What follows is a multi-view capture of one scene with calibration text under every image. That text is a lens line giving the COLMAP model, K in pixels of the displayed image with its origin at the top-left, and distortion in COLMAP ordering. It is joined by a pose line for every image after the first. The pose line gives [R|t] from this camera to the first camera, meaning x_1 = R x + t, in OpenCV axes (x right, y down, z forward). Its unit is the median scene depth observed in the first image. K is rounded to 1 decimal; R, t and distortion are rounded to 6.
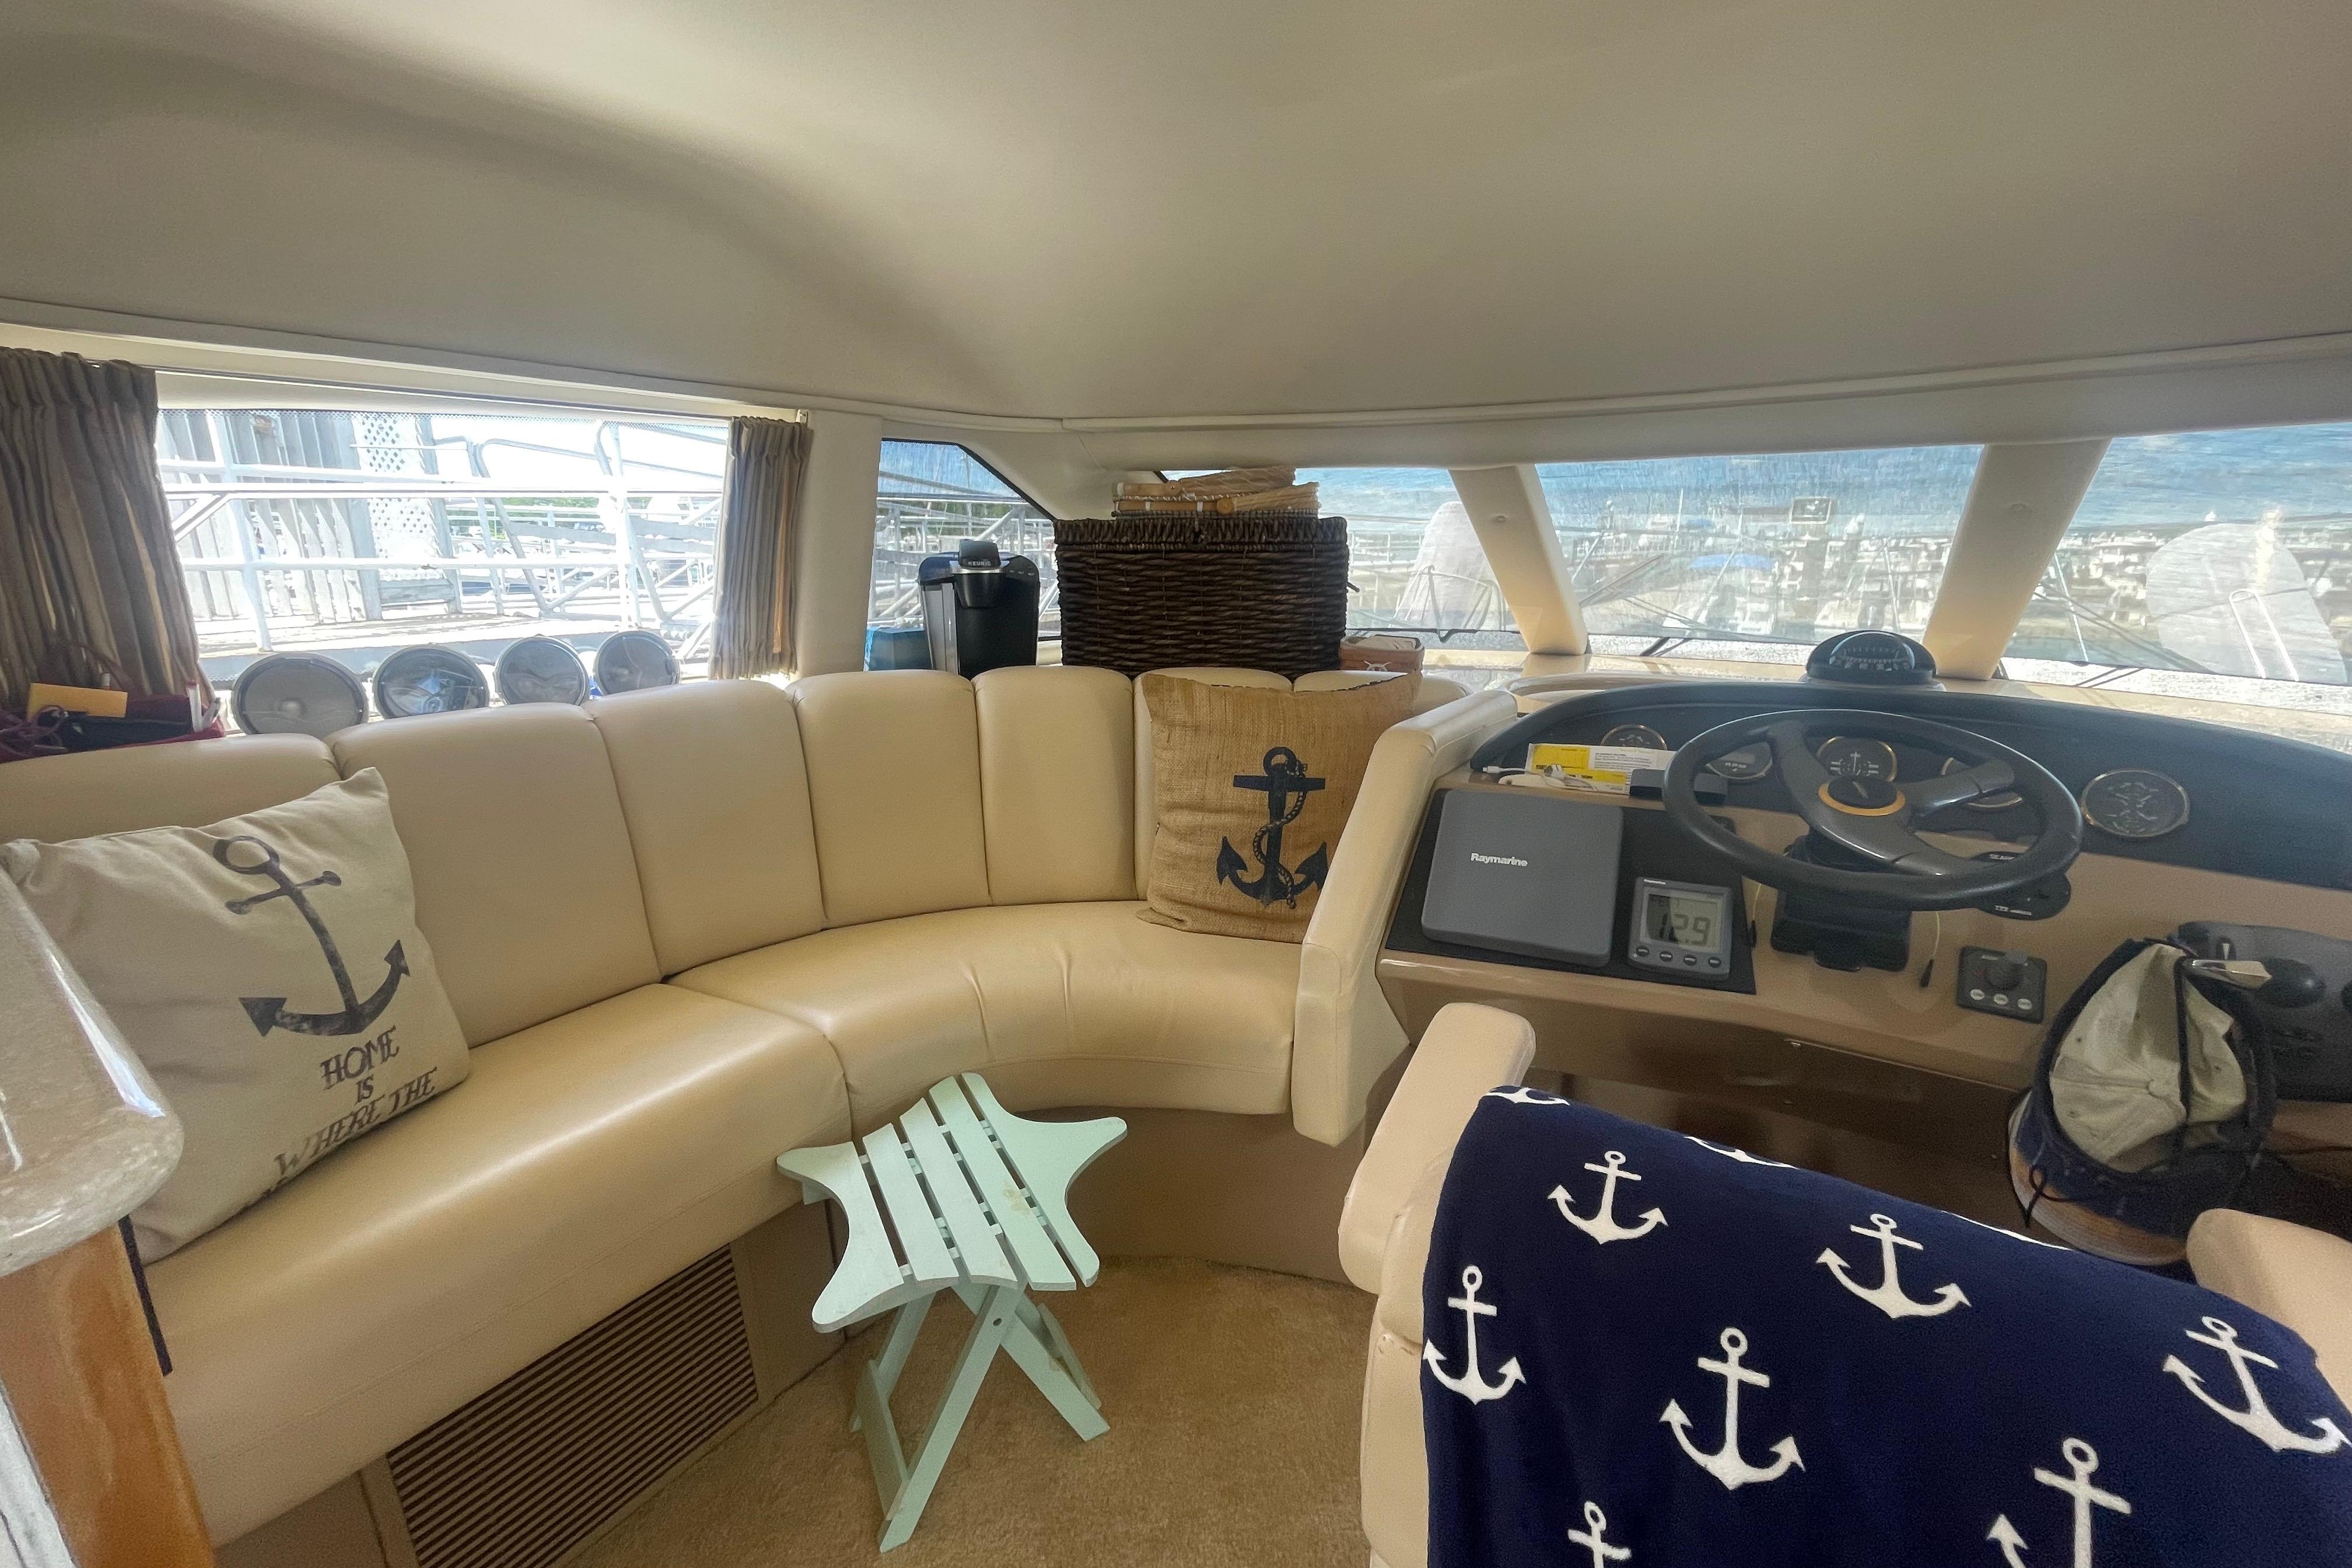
lens RADIAL K [[950.3, 0, 1181.6], [0, 950.3, 781.5], [0, 0, 1]] dist [-0.003411, 0.000174]
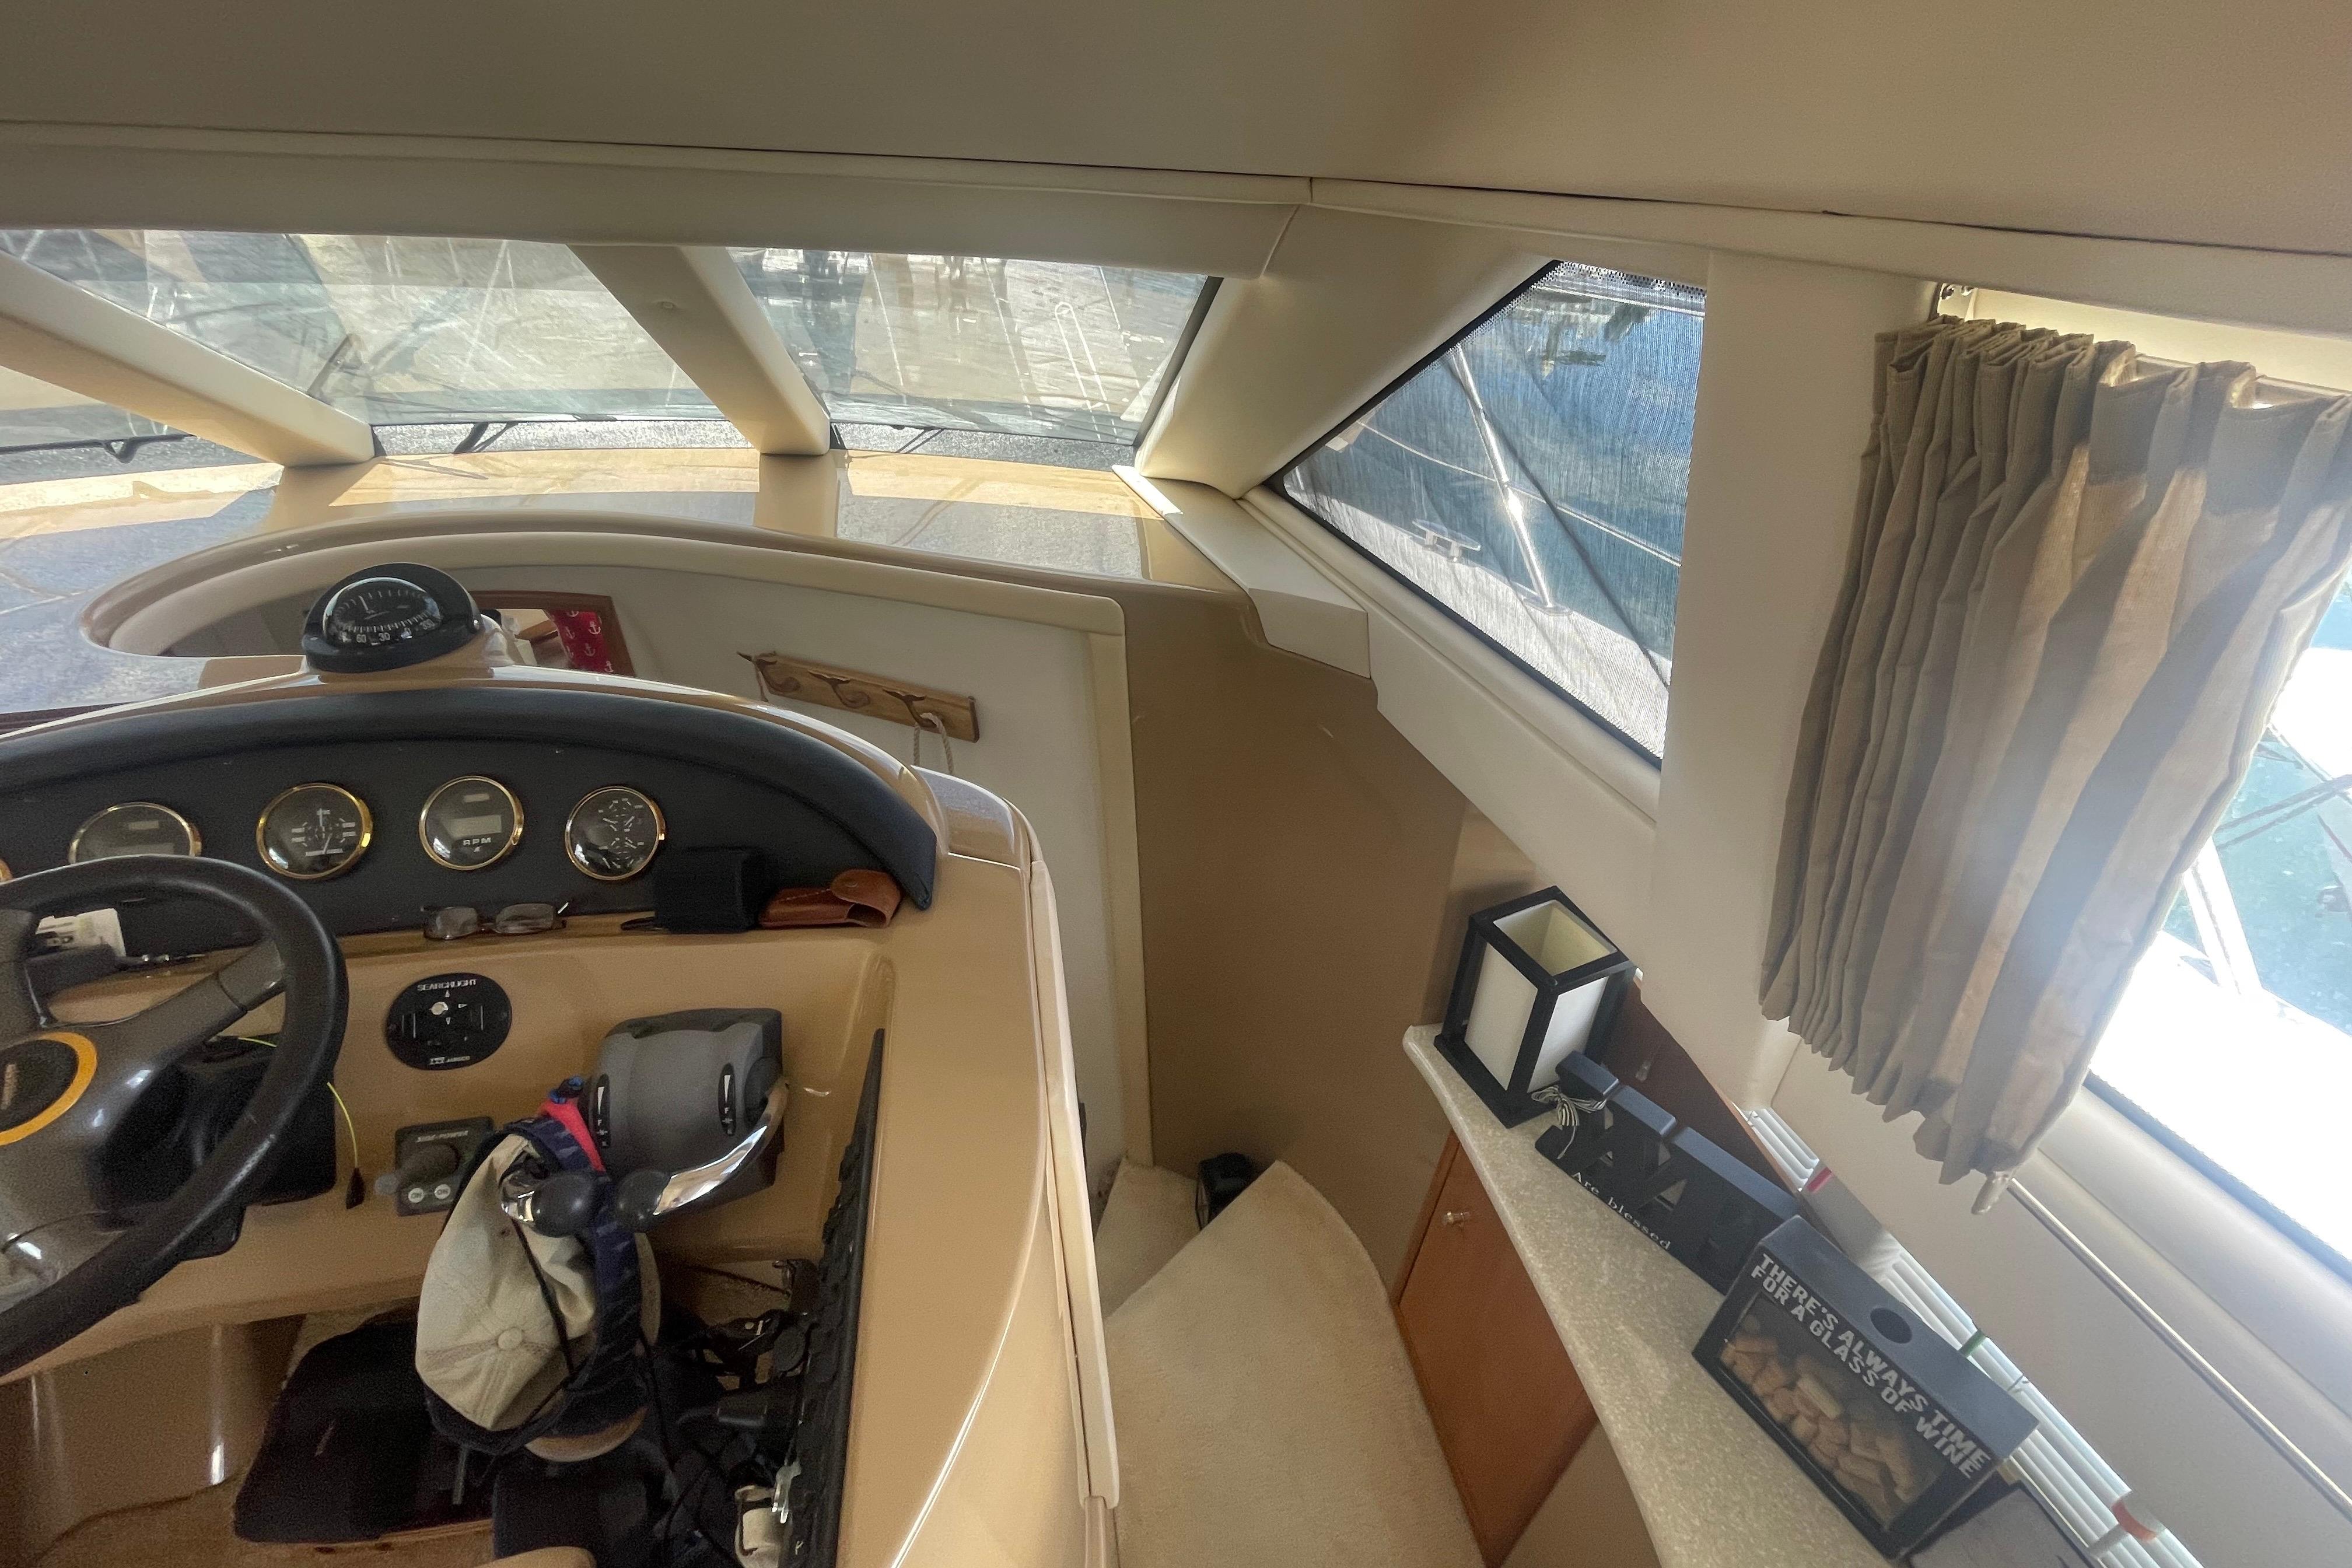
lens RADIAL K [[950.3, 0, 1181.6], [0, 950.3, 781.5], [0, 0, 1]] dist [-0.003411, 0.000174]
pose [[0.699349, -0.371661, 0.610557, 0.628713], [0.144905, 0.910170, 0.388064, -0.196440], [-0.699938, -0.182919, 0.690382, 0.062838]]
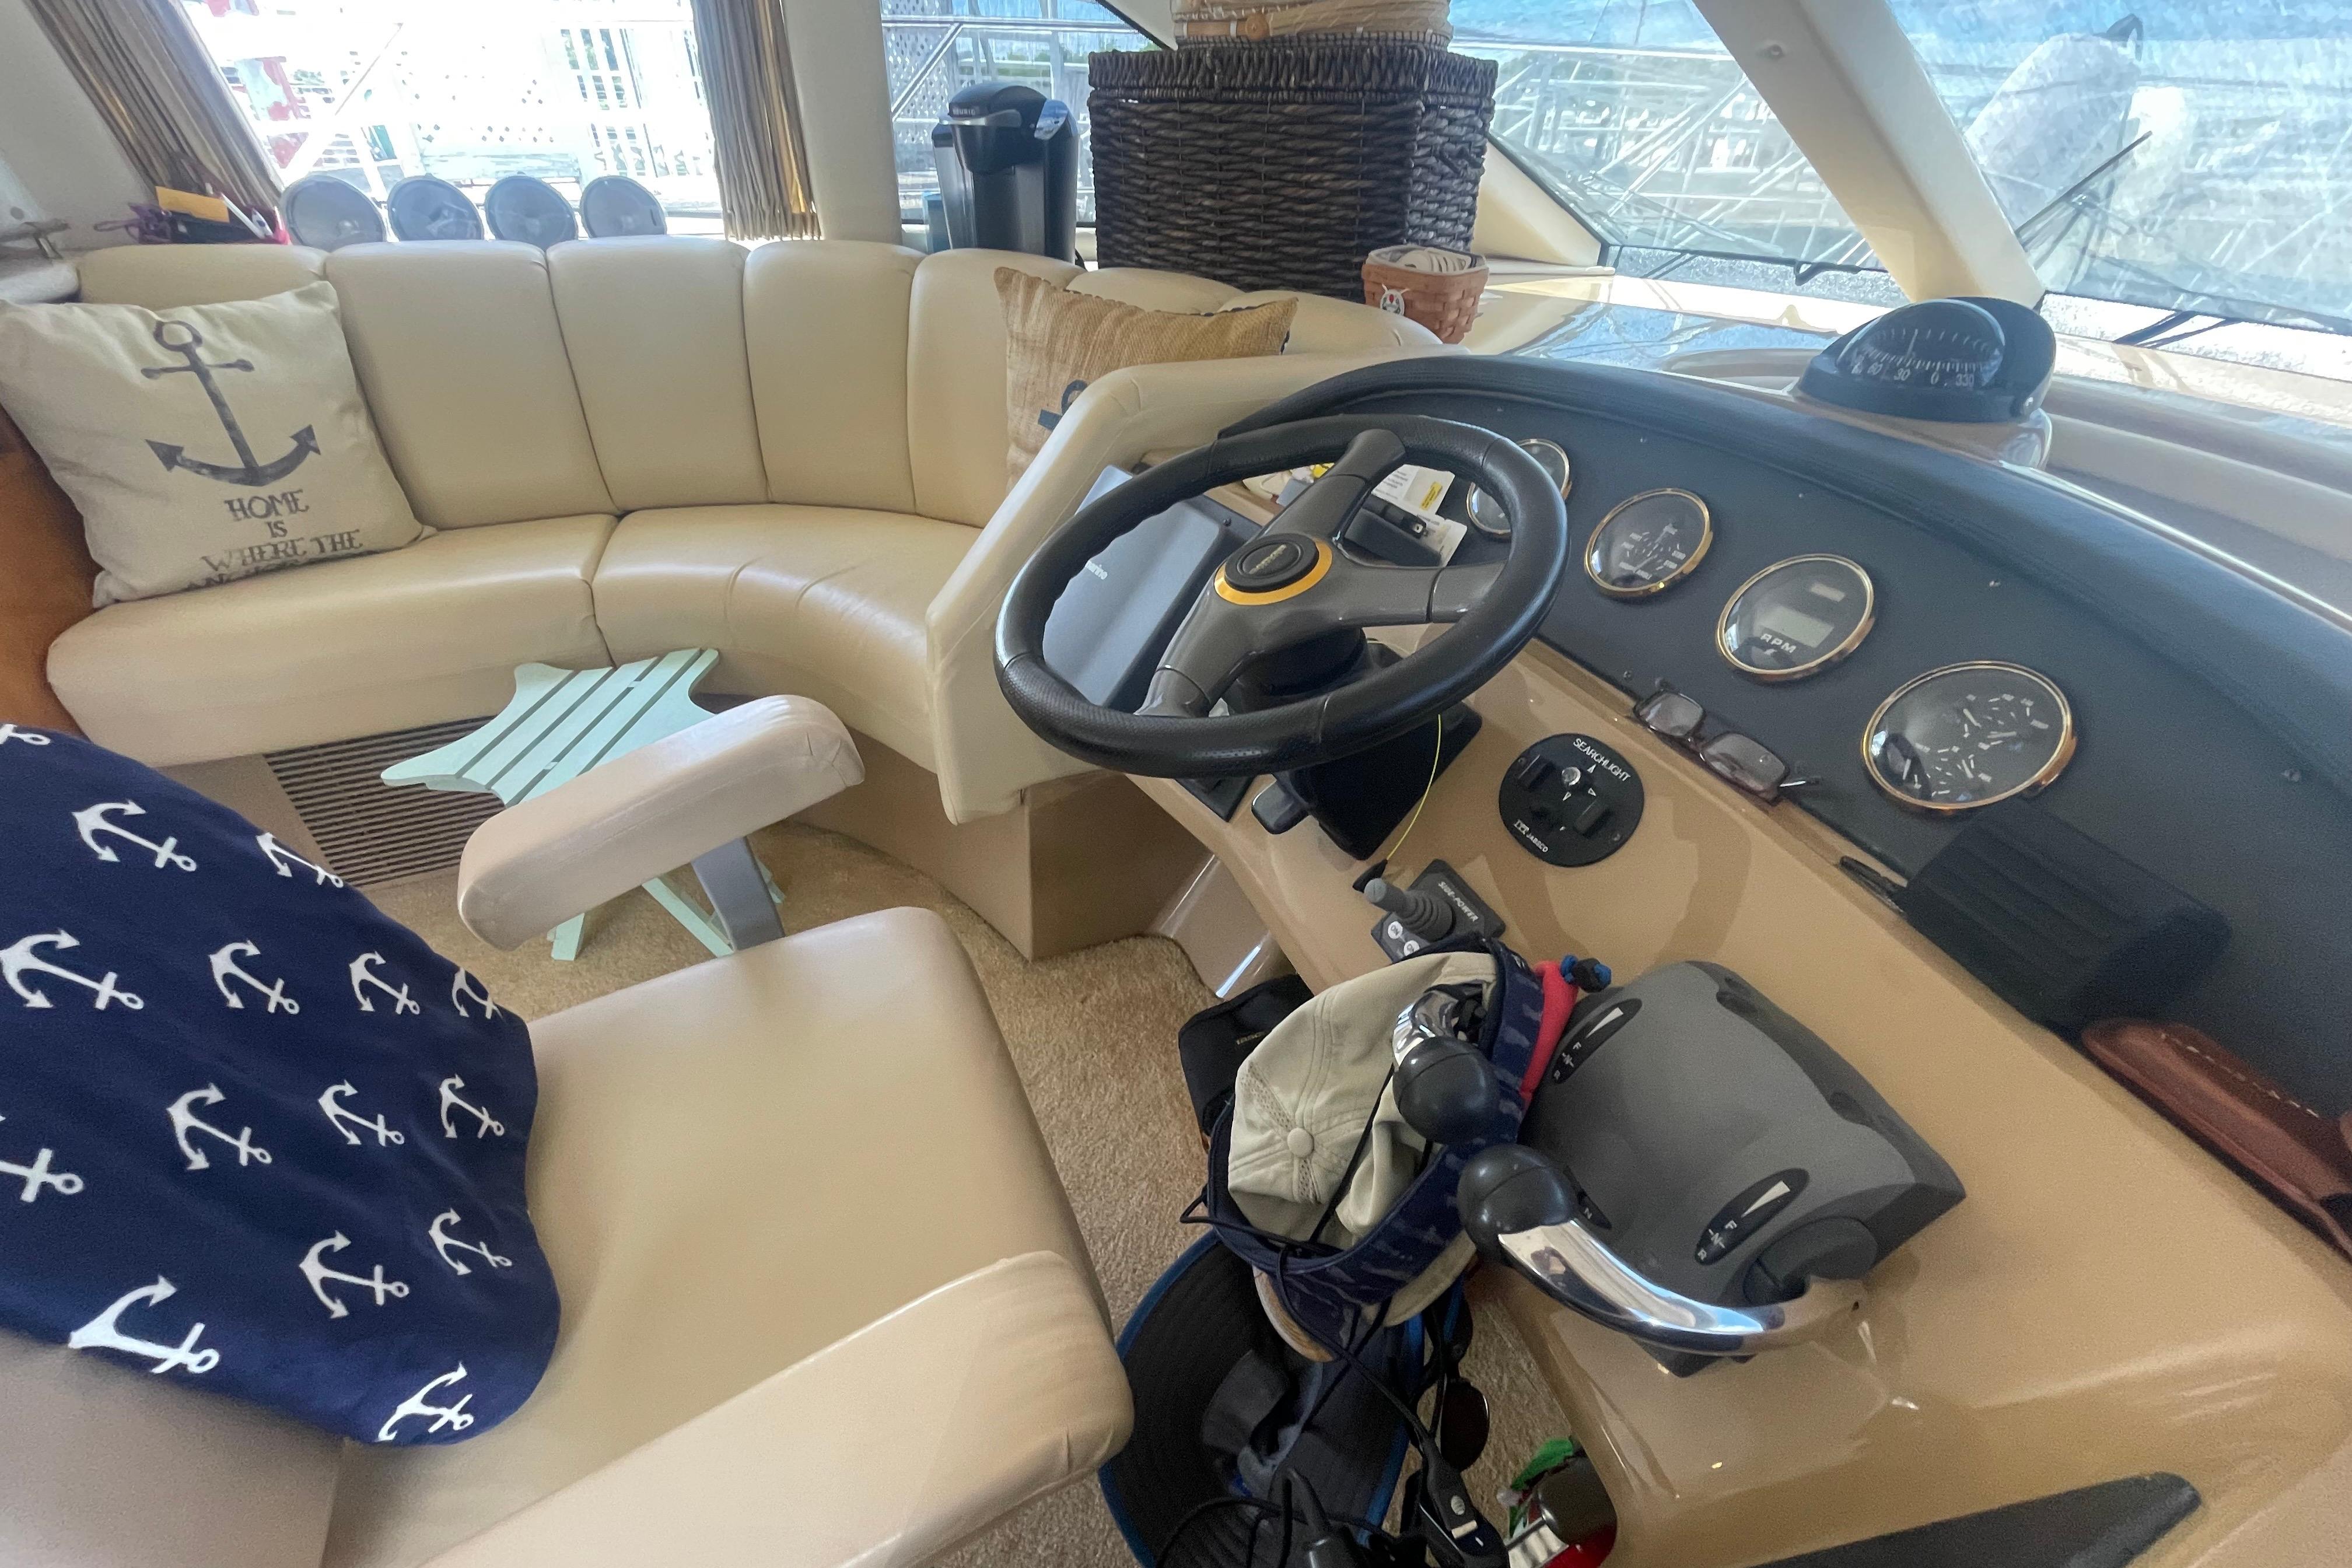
lens RADIAL K [[950.3, 0, 1181.6], [0, 950.3, 781.5], [0, 0, 1]] dist [-0.003411, 0.000174]
pose [[0.839809, 0.328238, -0.432412, 0.650060], [-0.149321, 0.905453, 0.397313, -0.062430], [0.521942, -0.269099, 0.809421, 0.299786]]
